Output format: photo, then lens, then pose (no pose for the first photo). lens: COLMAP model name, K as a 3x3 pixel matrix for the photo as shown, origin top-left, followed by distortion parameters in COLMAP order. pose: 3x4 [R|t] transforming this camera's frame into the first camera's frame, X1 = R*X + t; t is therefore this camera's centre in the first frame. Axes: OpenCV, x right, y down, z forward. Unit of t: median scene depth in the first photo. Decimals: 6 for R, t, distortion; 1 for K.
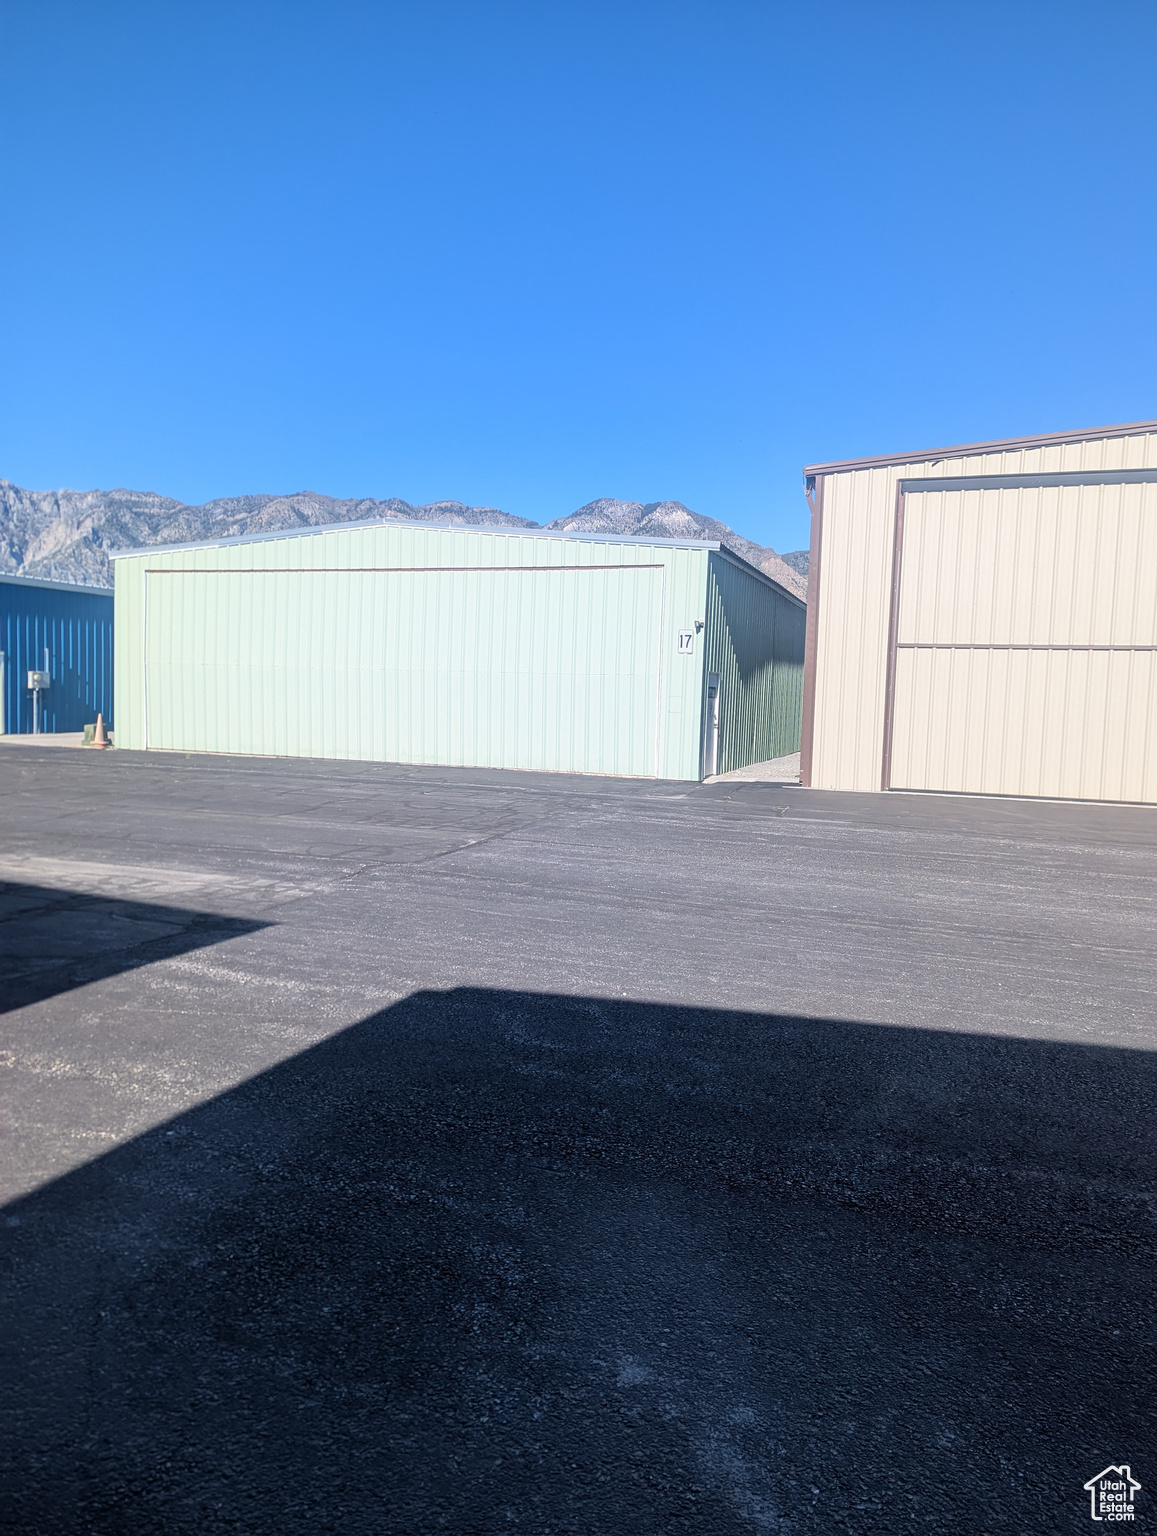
lens RADIAL K [[1090.6, 0, 567.2], [0, 1090.6, 767.0], [0, 0, 1]] dist [0.072274, -0.006243]
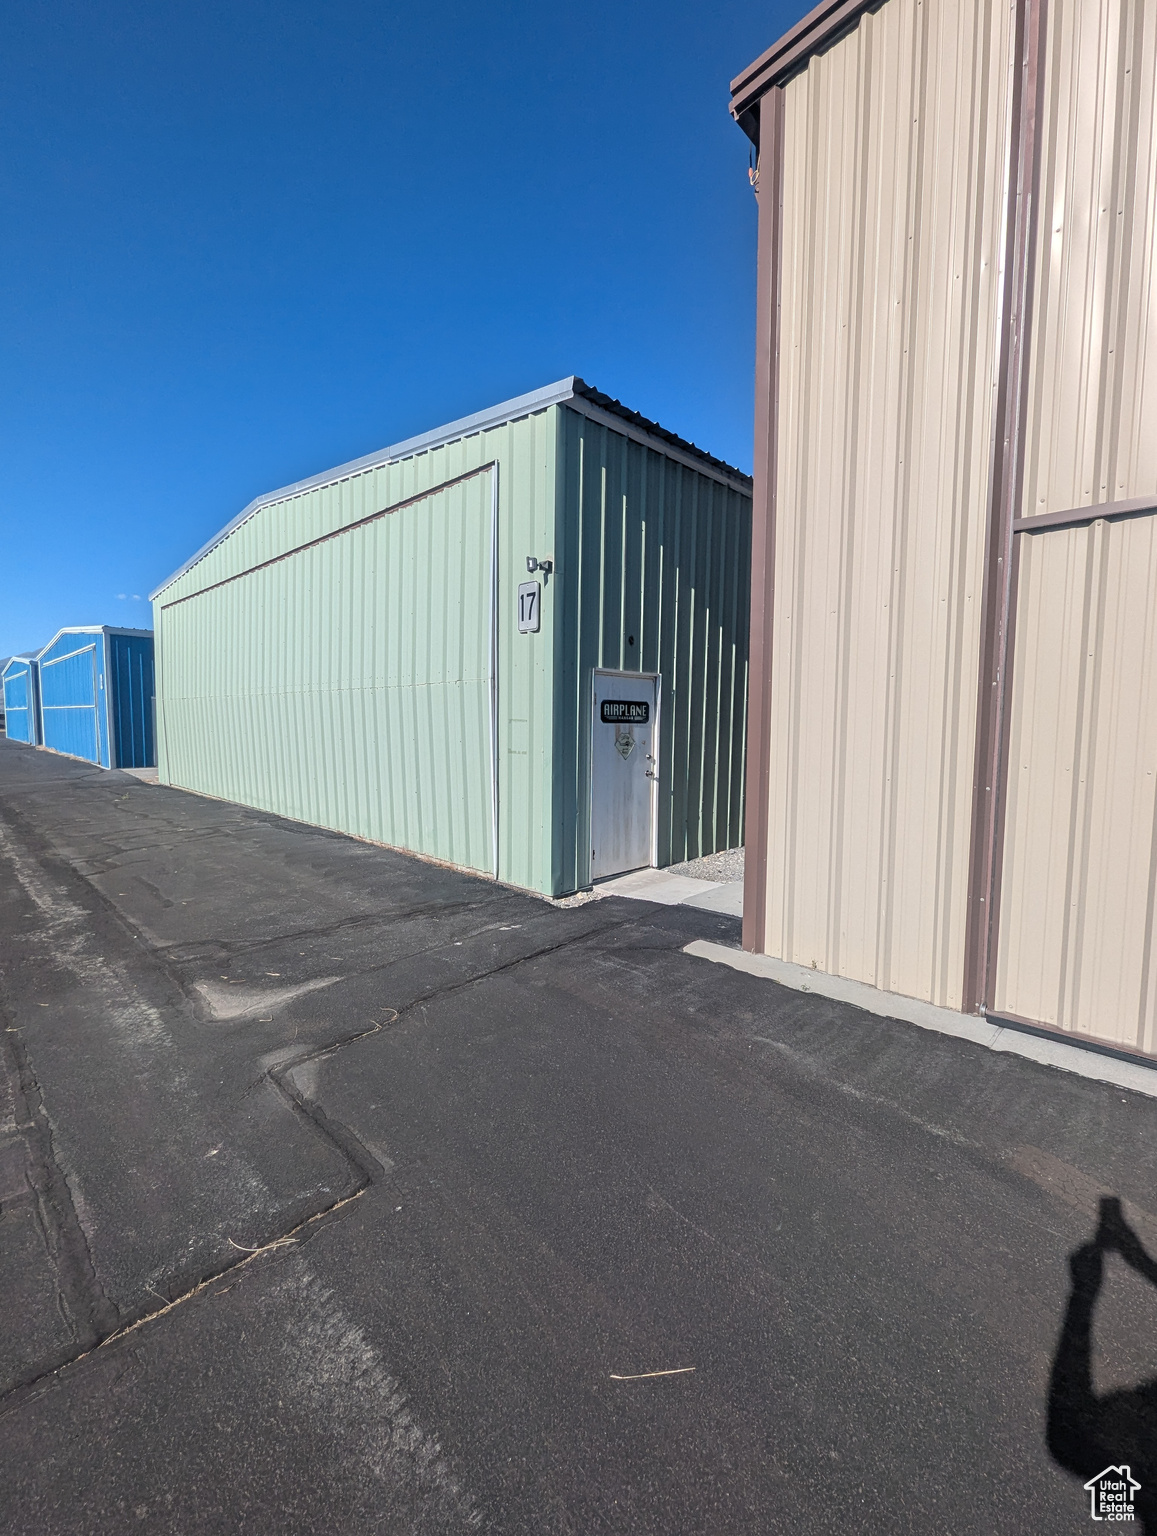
lens RADIAL K [[623.4, 0, 601.0], [0, 623.4, 761.5], [0, 0, 1]] dist [-0.000254, 0.000339]
pose [[0.923385, 0.009322, -0.383762, 0.245277], [-0.018064, 0.999653, -0.019182, -0.041633], [0.383450, 0.024645, 0.923233, 0.757388]]
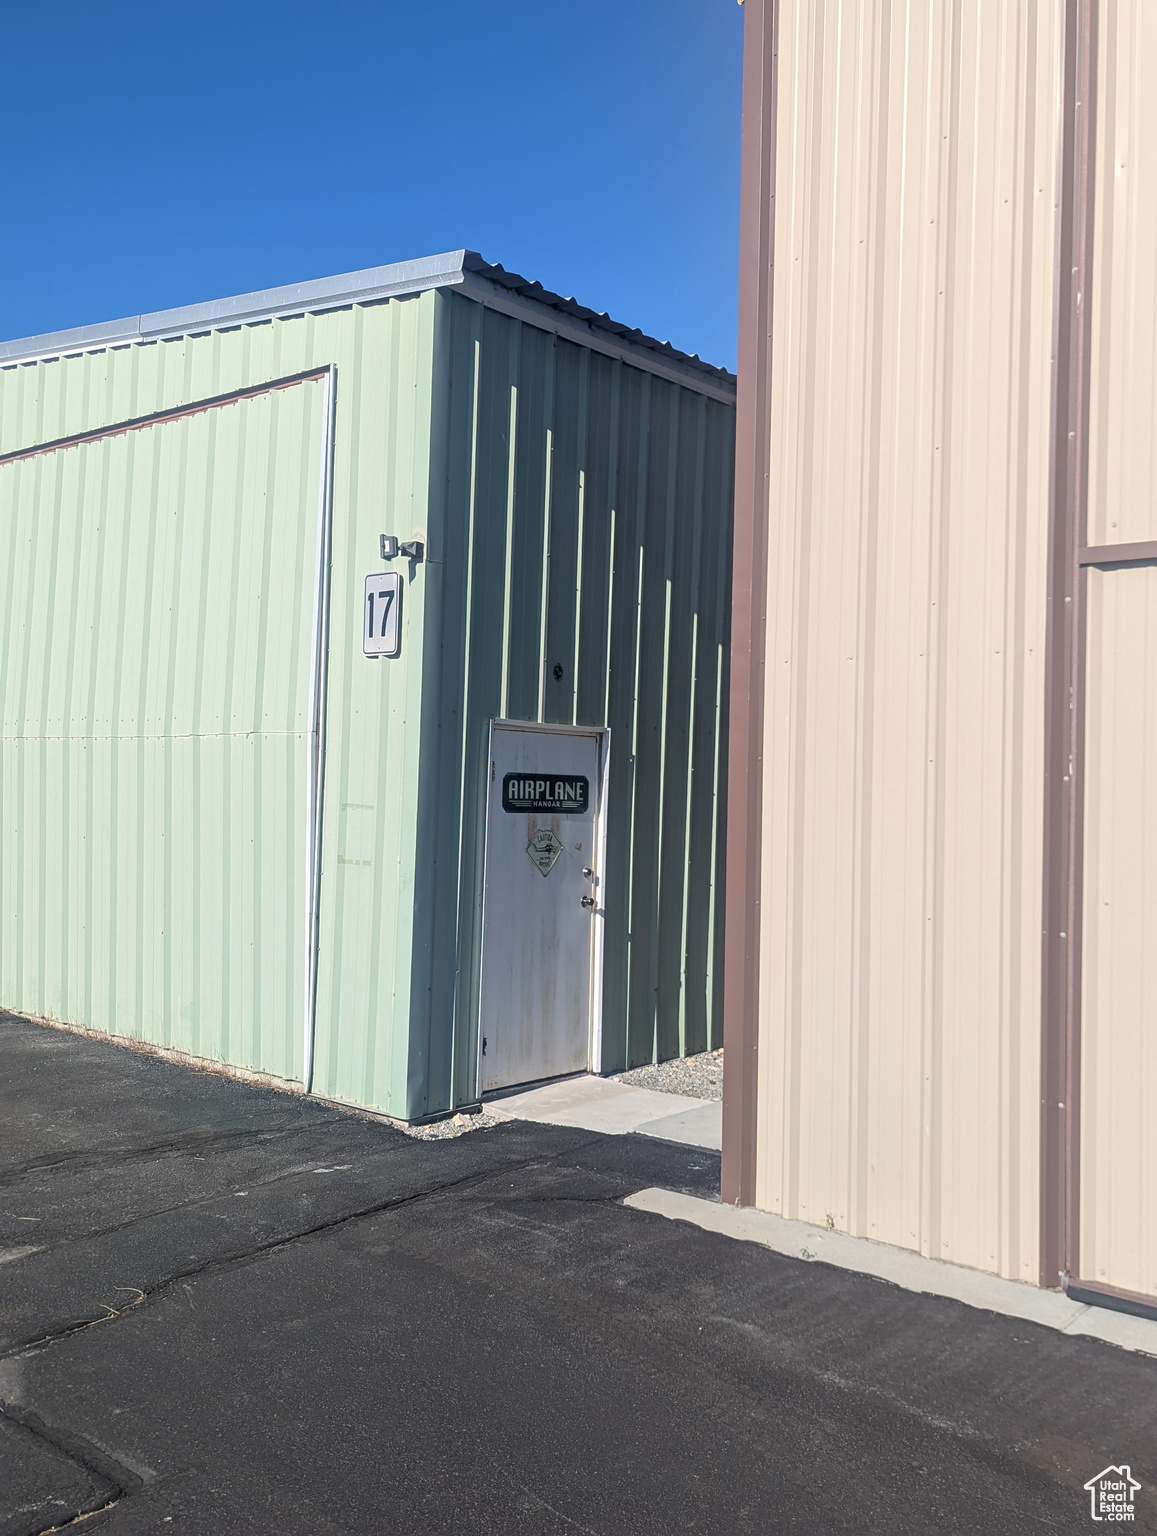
lens RADIAL K [[1343.9, 0, 589.4], [0, 1343.9, 751.3], [0, 0, 1]] dist [0.066584, -0.047396]
pose [[0.938769, -0.008312, -0.344446, 0.279967], [-0.031880, 0.993325, -0.110858, -0.042419], [0.343069, 0.115051, 0.932238, 0.694828]]
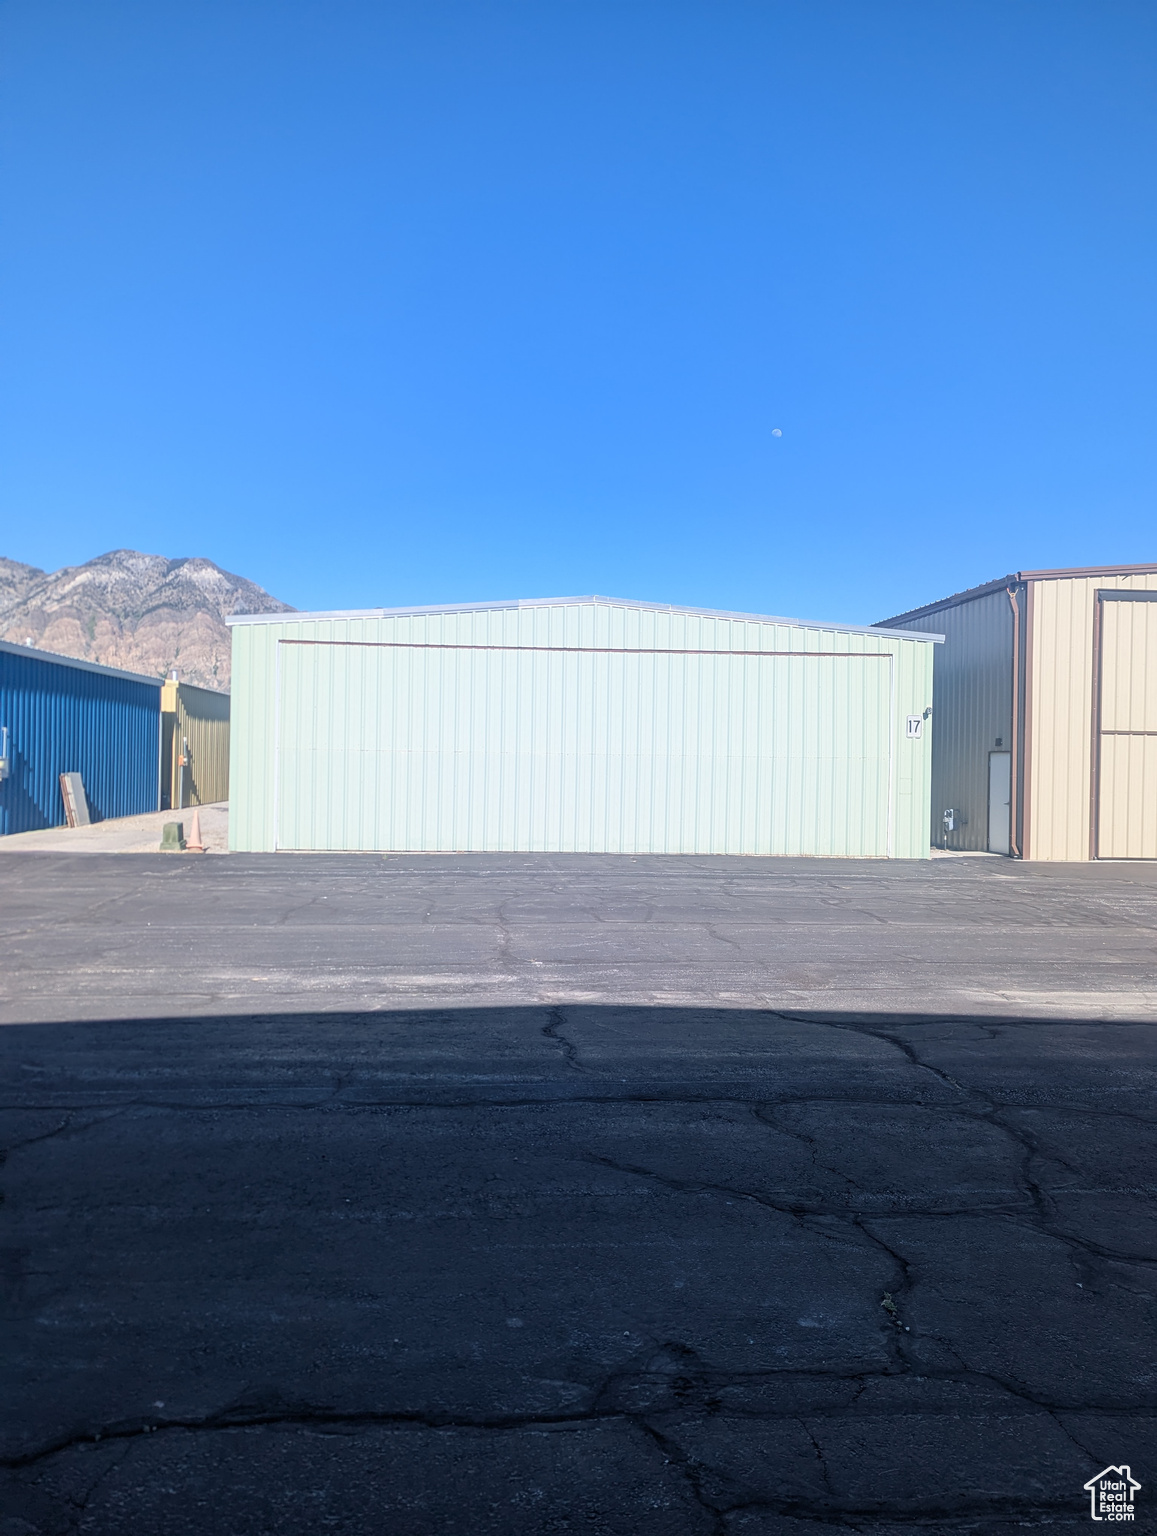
lens RADIAL K [[1090.6, 0, 578.7], [0, 1090.6, 761.5], [0, 0, 1]] dist [0.072274, -0.006243]
pose [[0.906783, -0.013071, 0.421394, -0.635064], [0.039404, 0.997772, -0.053842, -0.036731], [-0.419751, 0.065428, 0.905278, 0.174698]]
